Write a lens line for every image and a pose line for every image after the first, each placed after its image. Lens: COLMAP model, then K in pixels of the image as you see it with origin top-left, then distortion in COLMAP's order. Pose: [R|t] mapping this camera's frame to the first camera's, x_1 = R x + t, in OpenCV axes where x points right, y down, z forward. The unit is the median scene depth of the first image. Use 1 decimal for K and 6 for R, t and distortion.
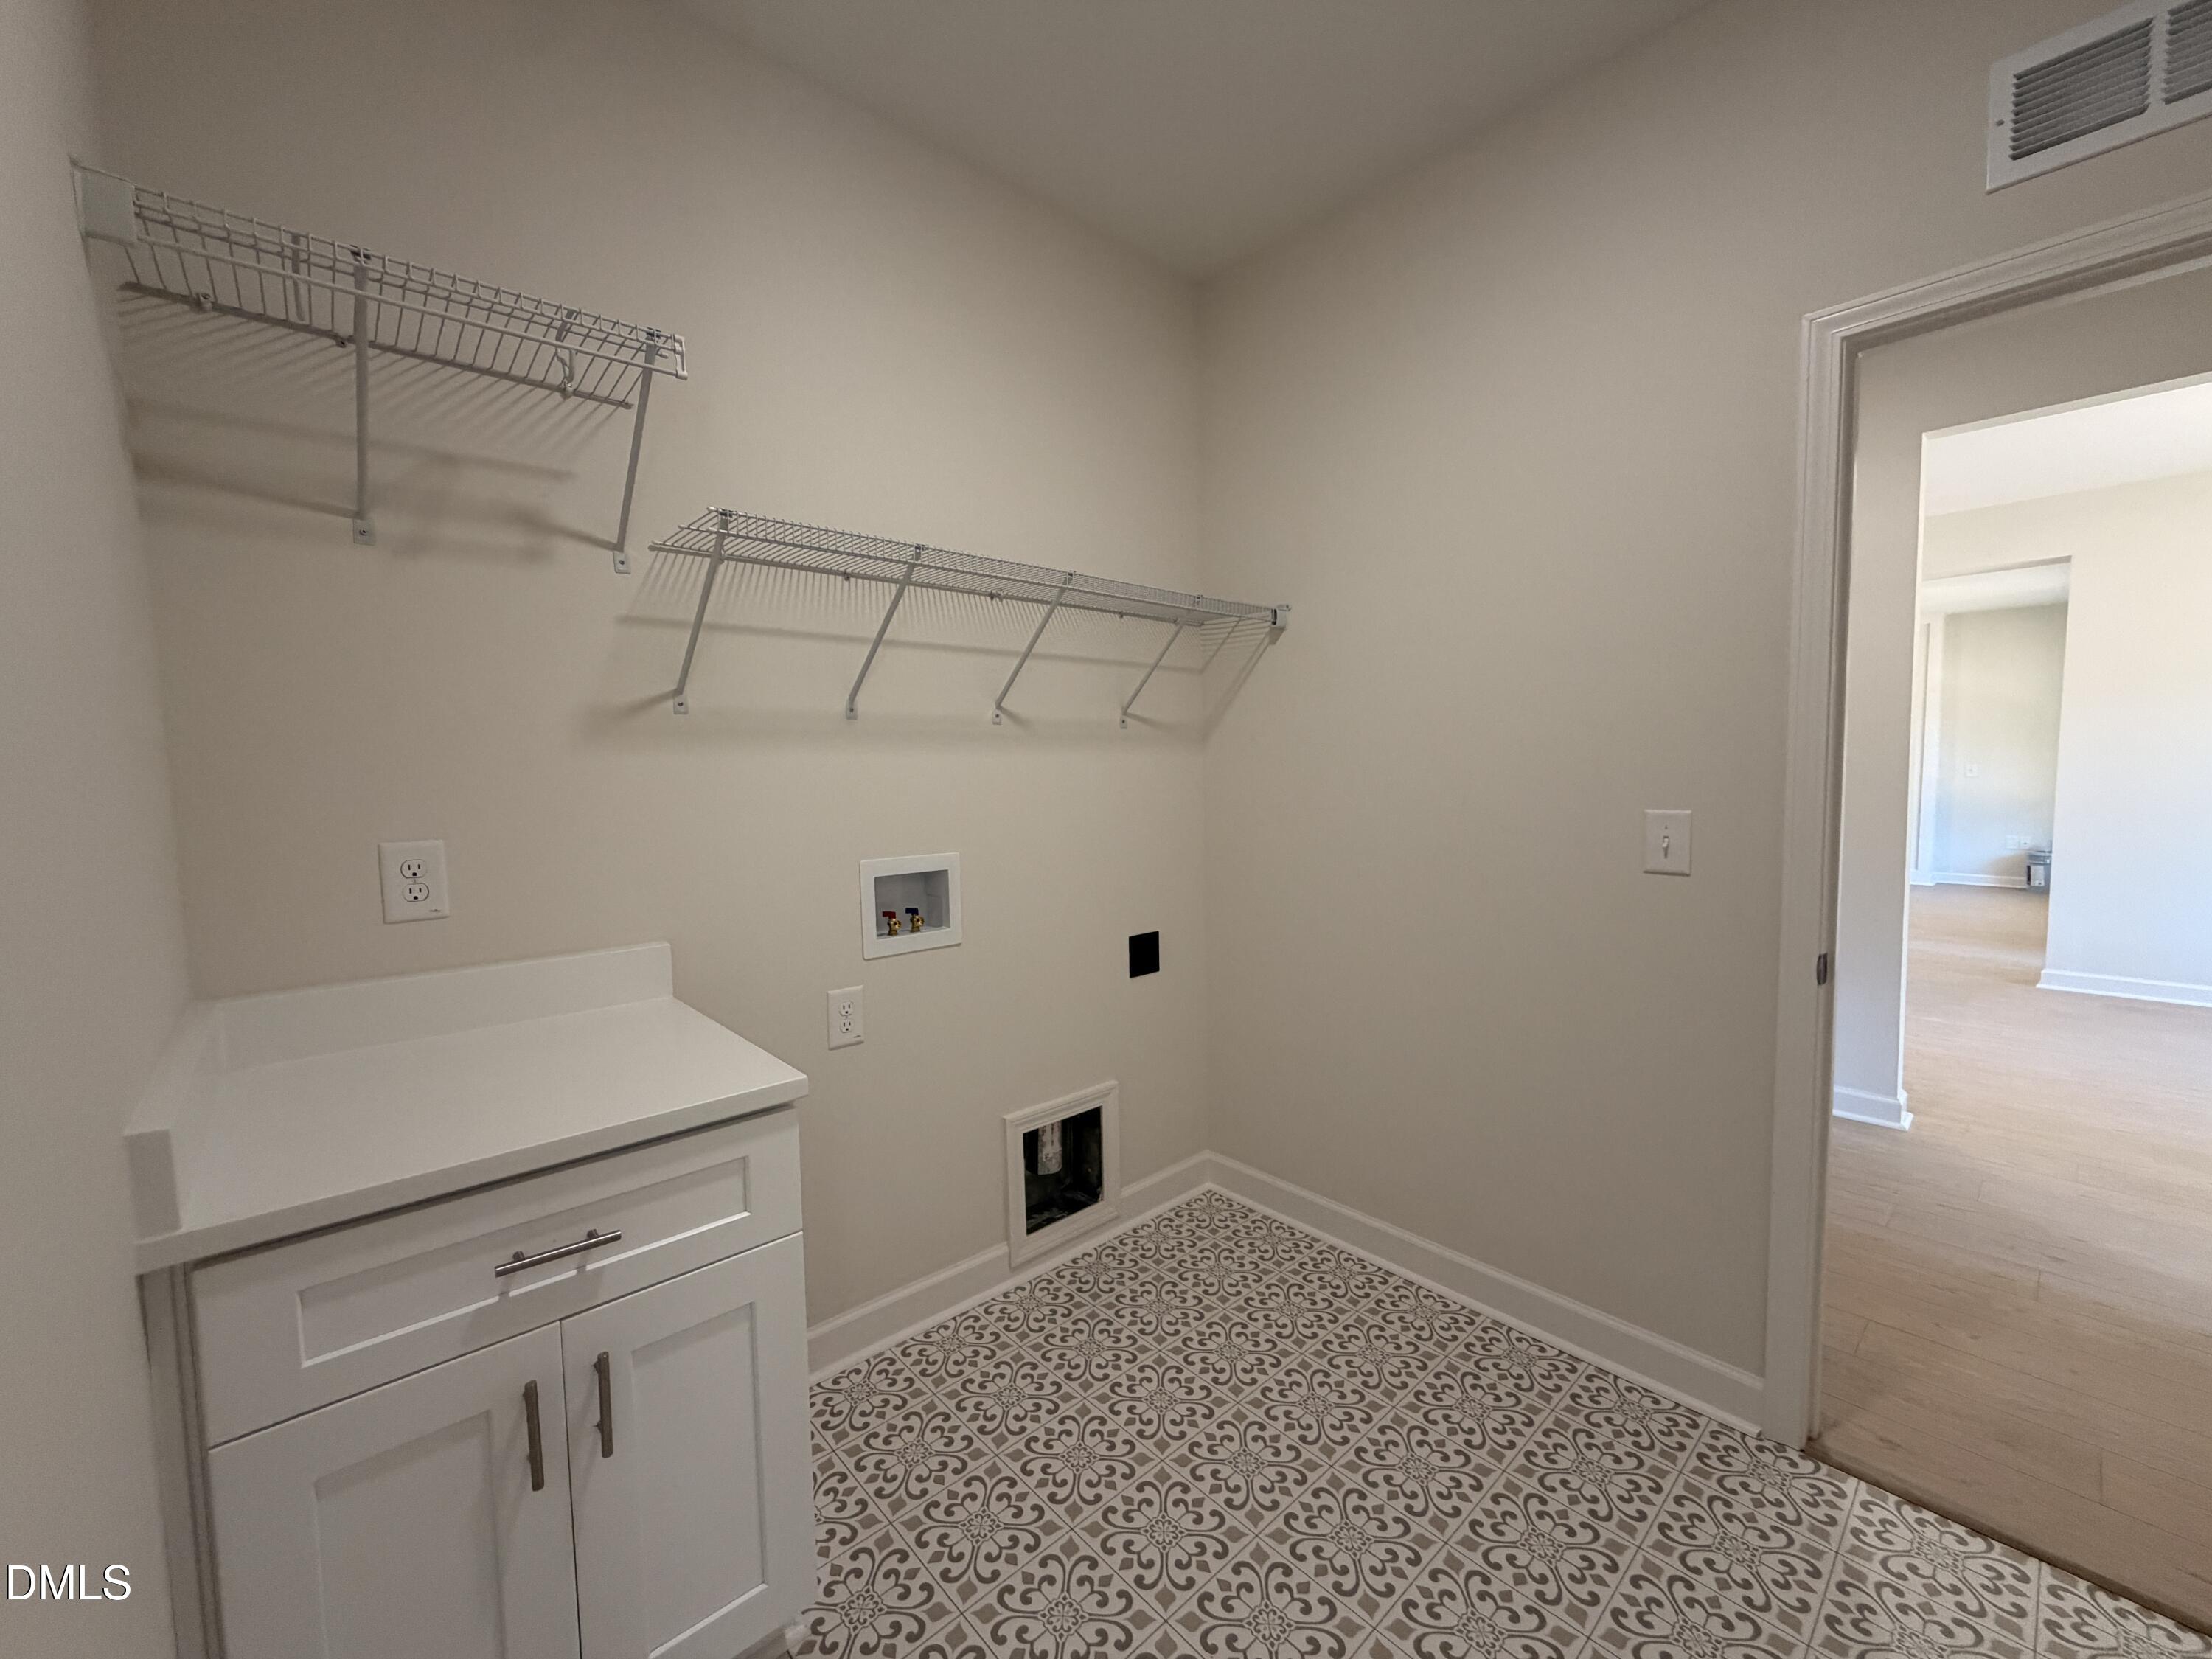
lens RADIAL K [[882.5, 0, 1101.1], [0, 882.5, 829.5], [0, 0, 1]] dist [-0.001053, 0.000209]
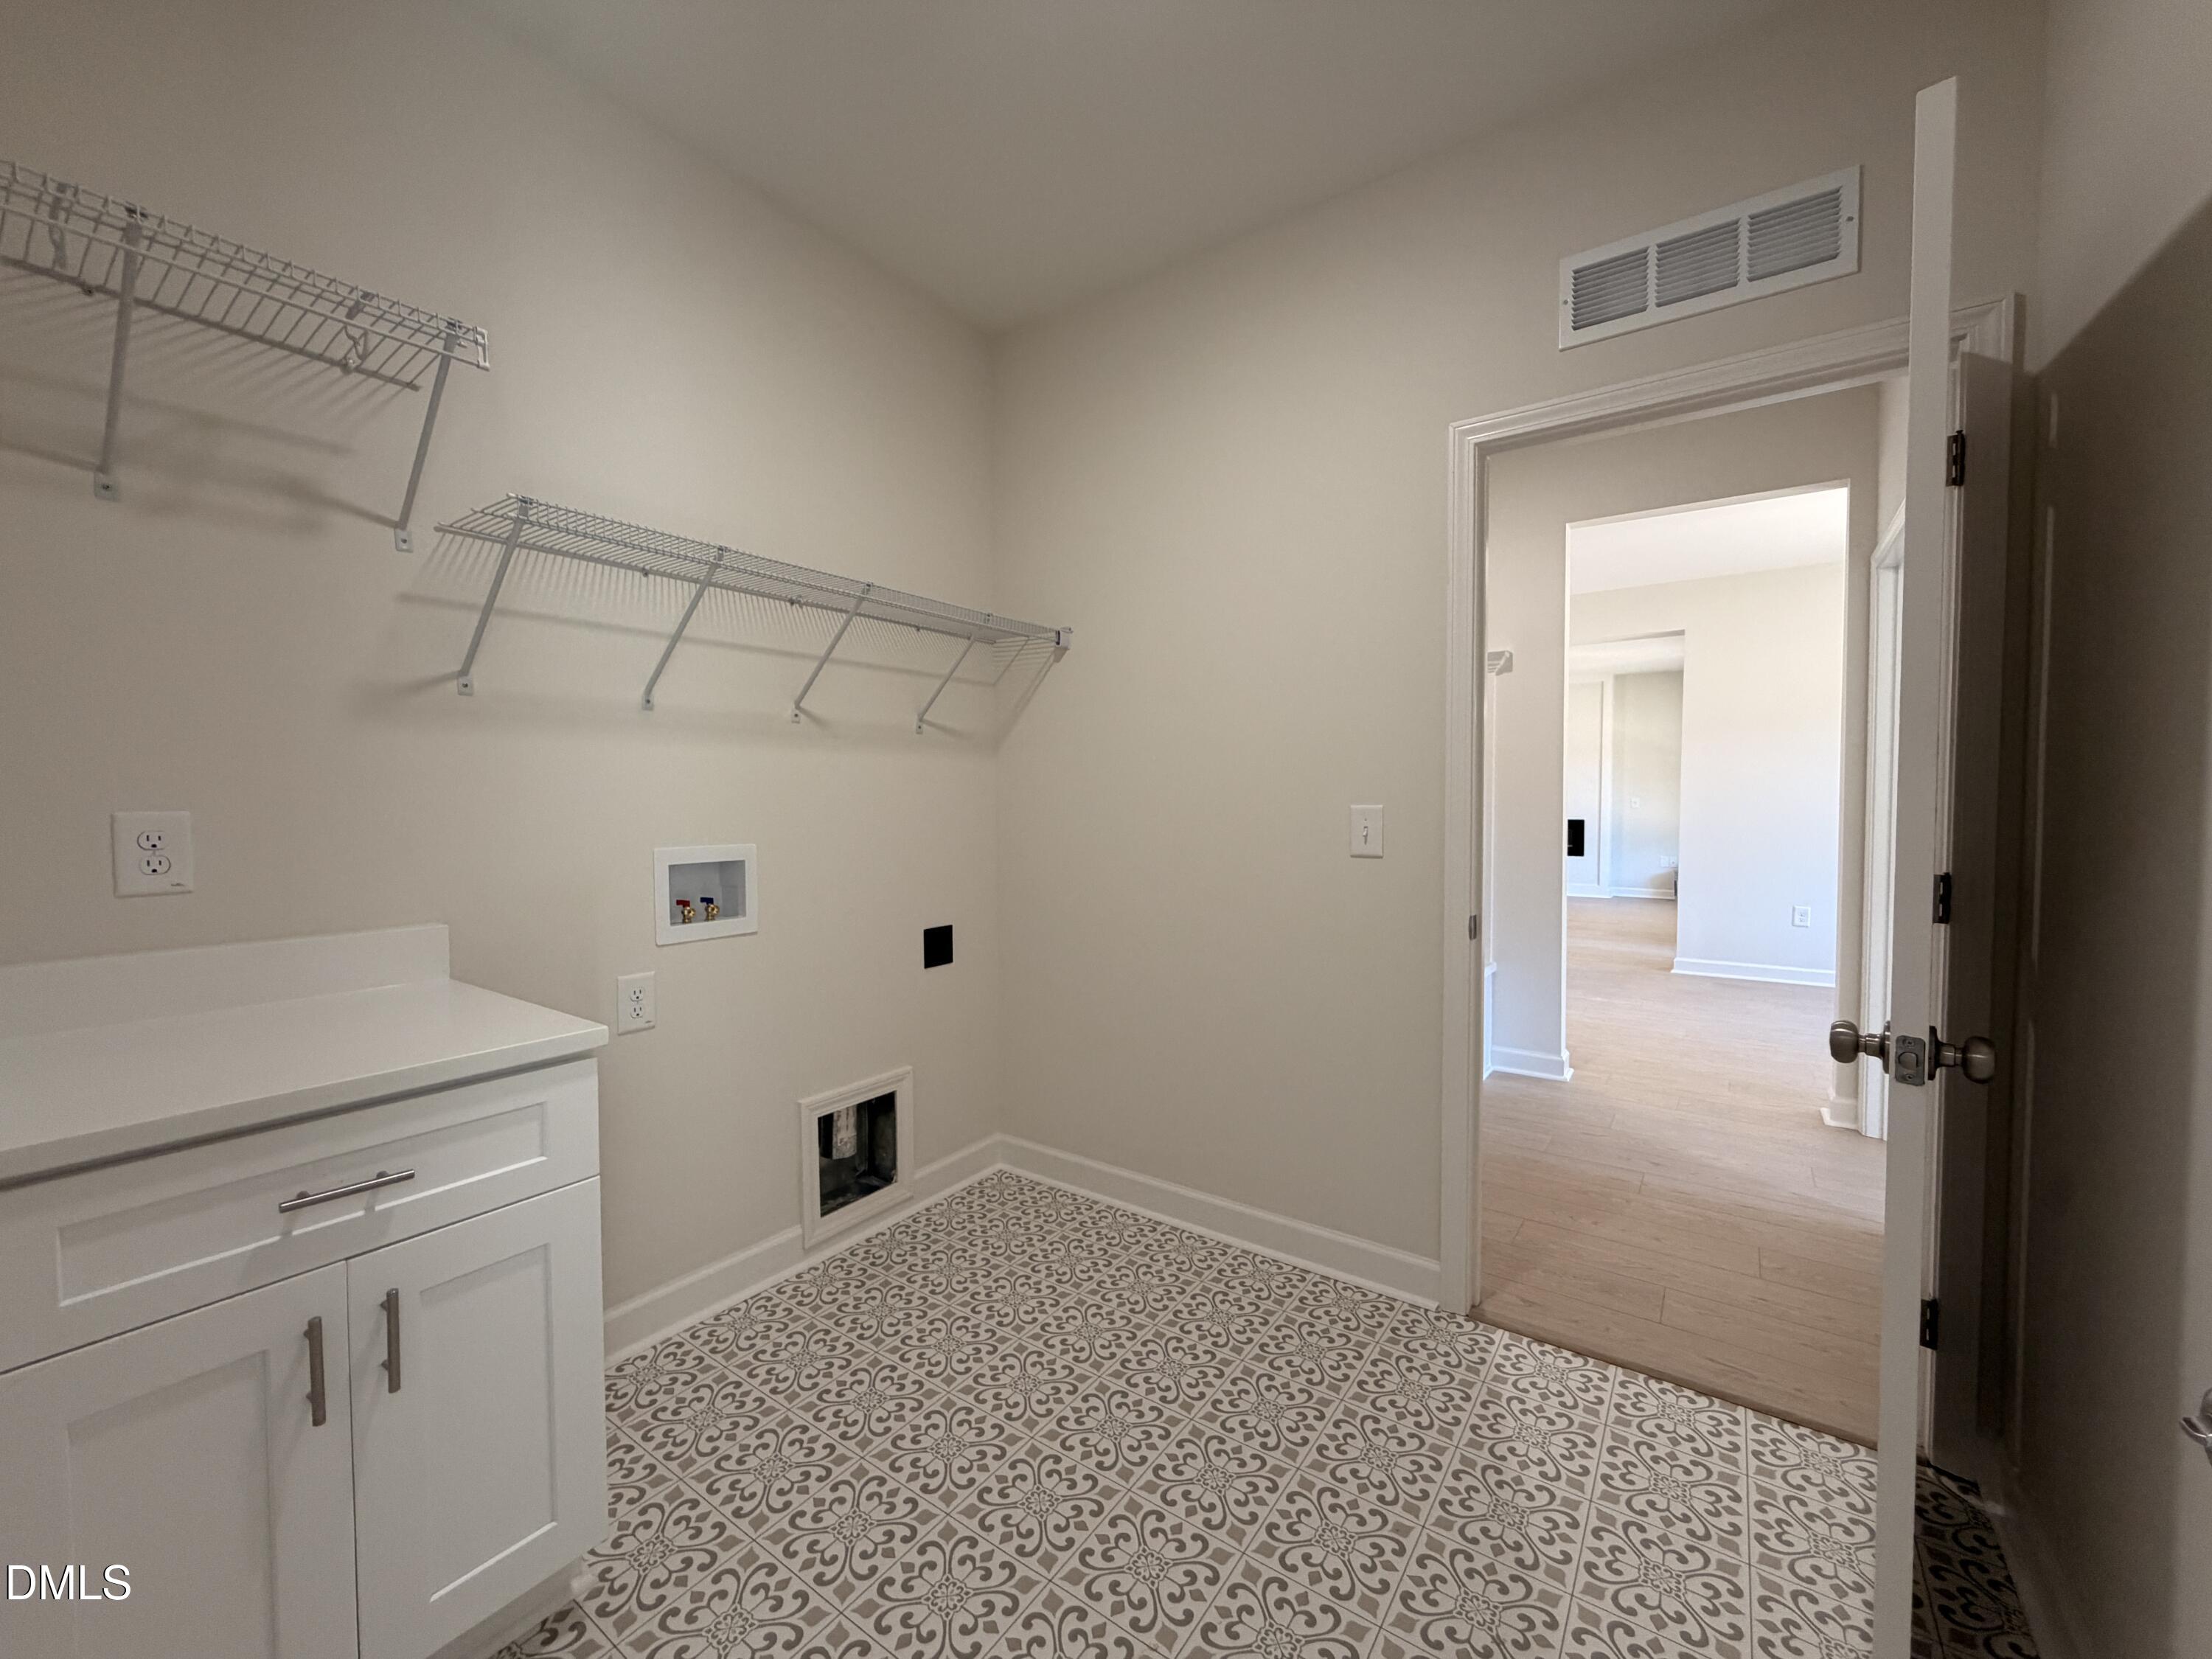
lens RADIAL K [[882.5, 0, 1101.1], [0, 882.5, 829.5], [0, 0, 1]] dist [-0.001053, 0.000209]
pose [[0.975803, 0.006218, 0.218563, 0.009303], [0.001478, 0.999385, -0.035031, 0.051370], [-0.218647, 0.034506, 0.975194, -0.115760]]
